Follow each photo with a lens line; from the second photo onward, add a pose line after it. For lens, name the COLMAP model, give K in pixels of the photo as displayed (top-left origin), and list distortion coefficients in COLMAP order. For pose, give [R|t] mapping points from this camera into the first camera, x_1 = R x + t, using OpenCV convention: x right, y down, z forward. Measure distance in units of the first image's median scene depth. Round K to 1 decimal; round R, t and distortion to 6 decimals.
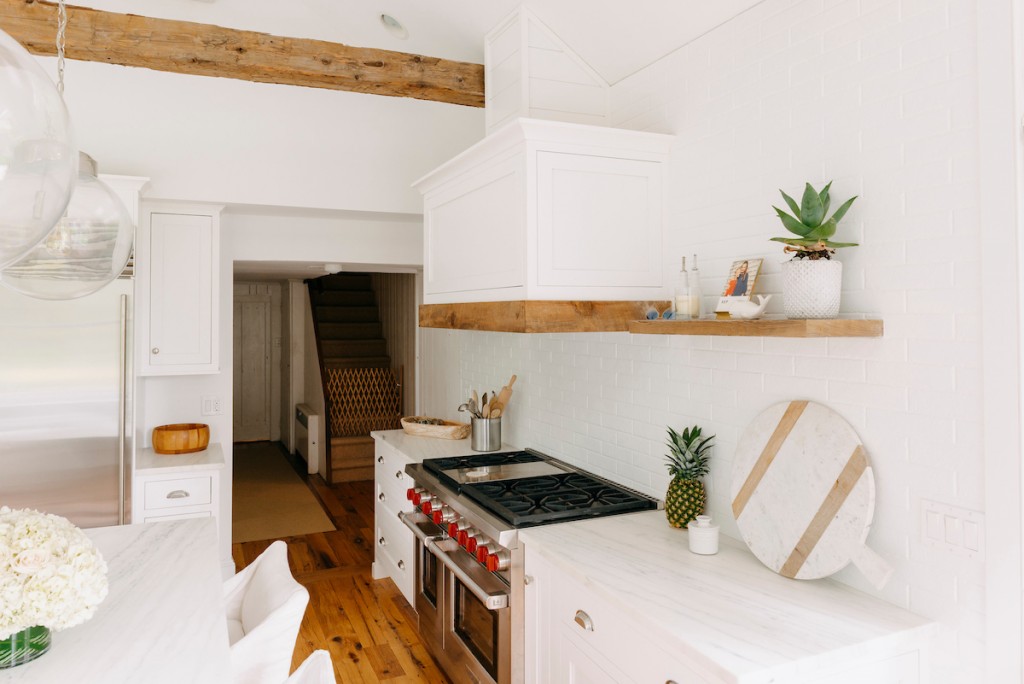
lens RADIAL K [[695.6, 0, 522.4], [0, 695.6, 296.9], [0, 0, 1]] dist [-0.002879, -0.006345]
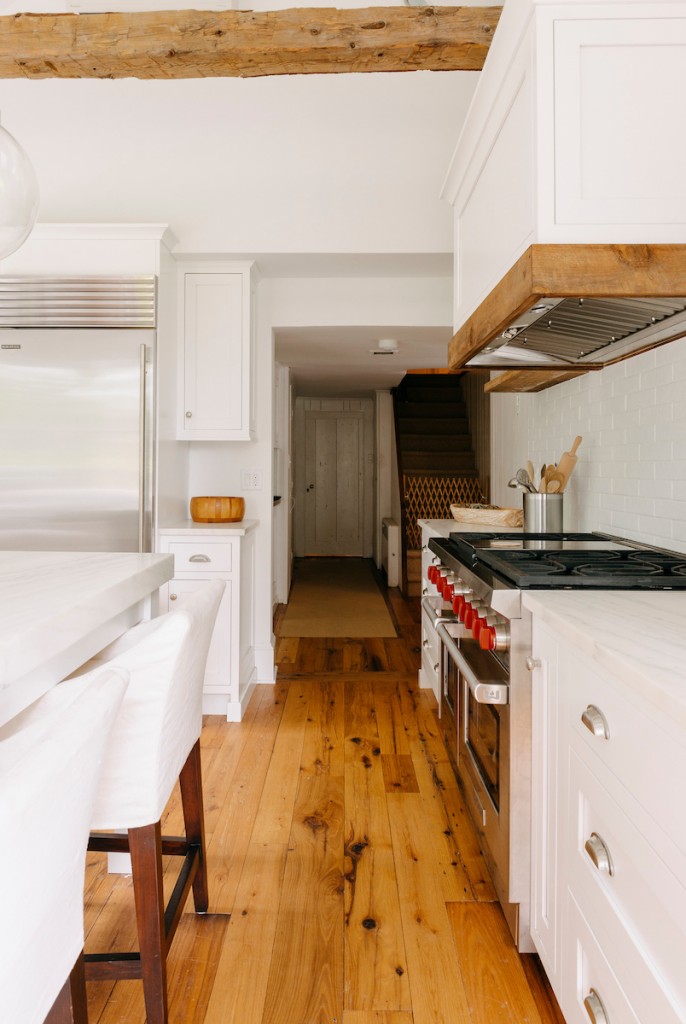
lens RADIAL K [[695.6, 0, 338.0], [0, 695.6, 459.5], [0, 0, 1]] dist [-0.002879, -0.006345]
pose [[0.903018, 0.000819, -0.429601, 0.116517], [0.005311, 0.999900, 0.013069, 0.191777], [0.429569, -0.014083, 0.902924, 0.311353]]
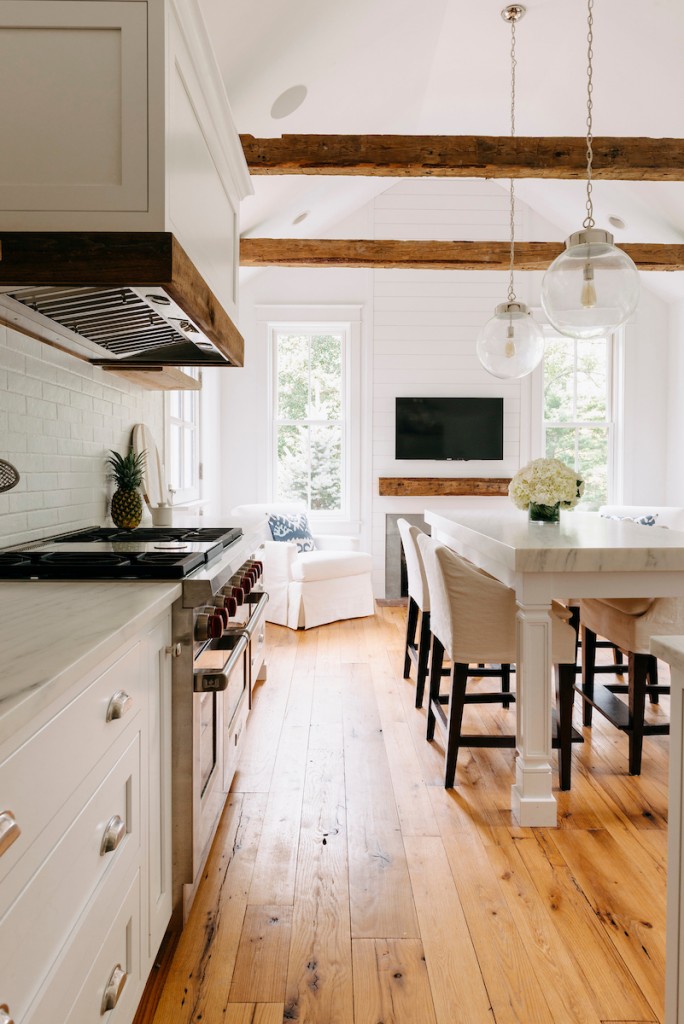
lens RADIAL K [[695.6, 0, 347.0], [0, 695.6, 481.9], [0, 0, 1]] dist [-0.002879, -0.006345]
pose [[-0.917828, -0.010690, 0.396834, -0.607858], [-0.014661, 0.999868, -0.006976, 0.244908], [-0.396707, -0.012221, -0.917864, 1.933739]]
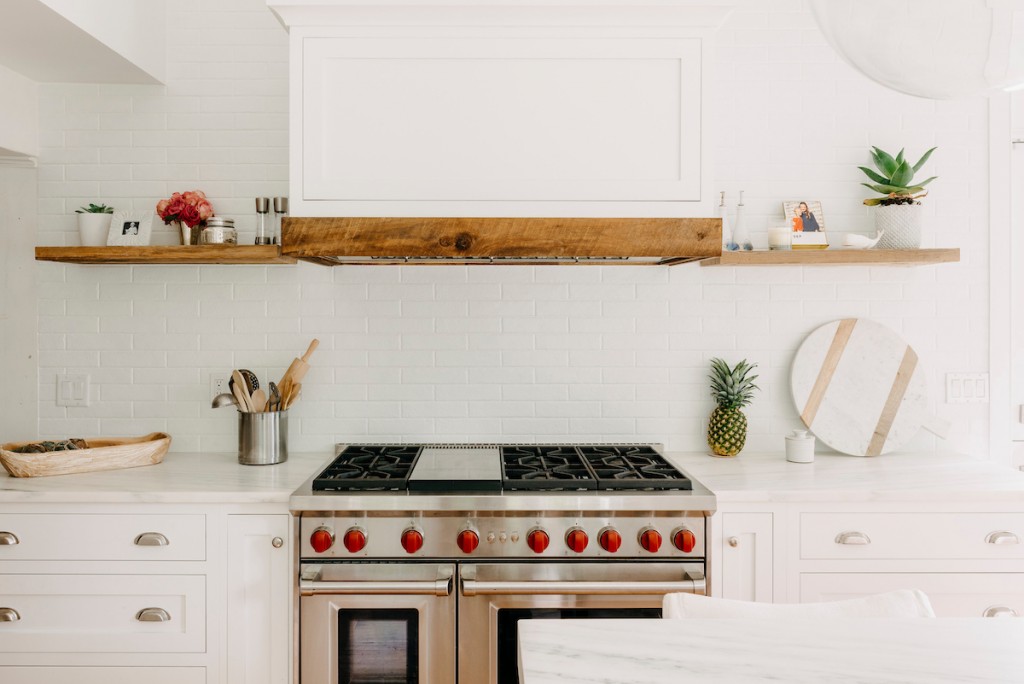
lens RADIAL K [[807.8, 0, 505.8], [0, 807.8, 294.3], [0, 0, 1]] dist [0.003683, -0.018941]
pose [[0.409033, 0.011219, 0.912451, -0.968437], [-0.025218, 0.999681, -0.000987, 0.100947], [-0.912171, -0.022606, 0.409185, 0.799209]]
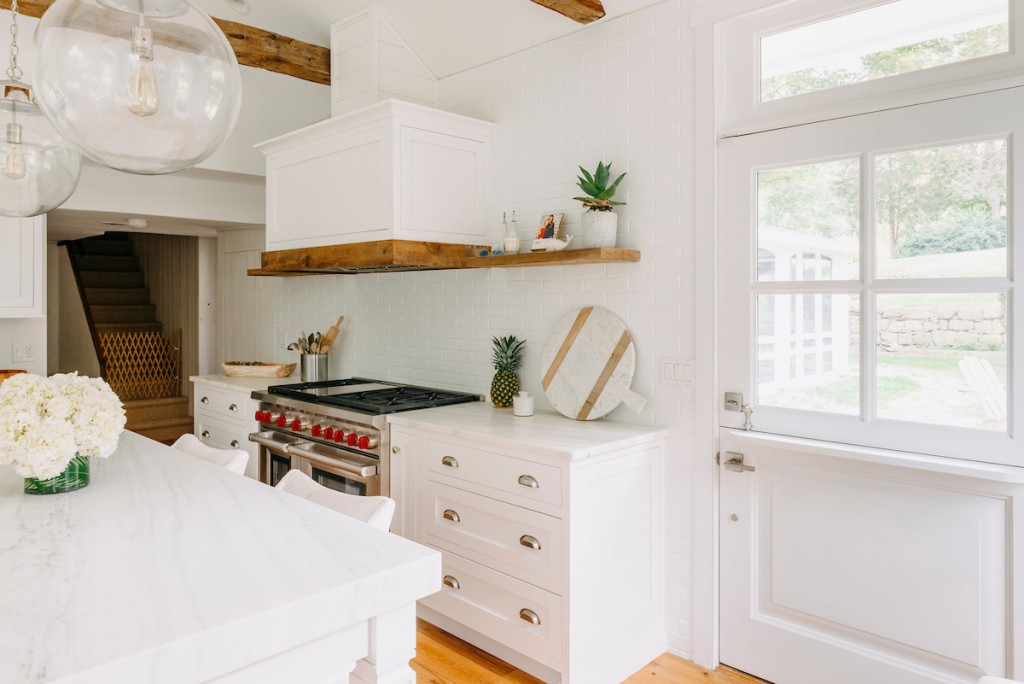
lens RADIAL K [[695.6, 0, 510.2], [0, 695.6, 294.0], [0, 0, 1]] dist [-0.002879, -0.006345]
pose [[0.935983, 0.004295, 0.352018, -0.239647], [-0.010583, 0.999817, 0.015940, 0.081234], [-0.351885, -0.018645, 0.935858, -0.292305]]
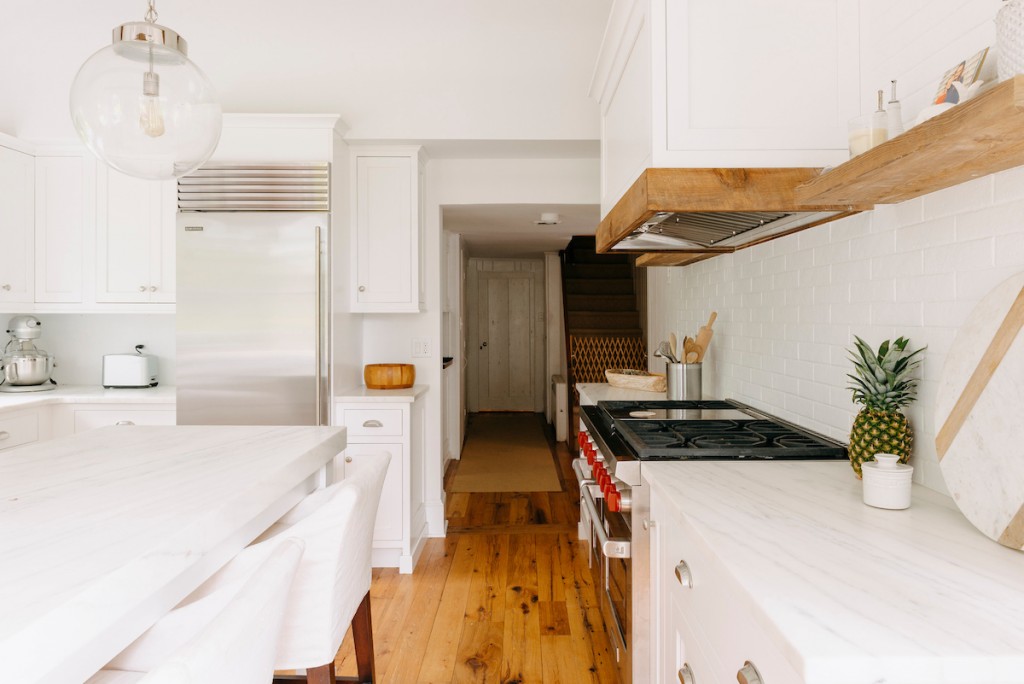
lens RADIAL K [[695.6, 0, 532.7], [0, 695.6, 315.1], [0, 0, 1]] dist [-0.002879, -0.006345]
pose [[0.912651, -0.001334, -0.408738, 0.196797], [0.011488, 0.999683, 0.022390, 0.144136], [0.408578, -0.025130, 0.912377, 0.226036]]
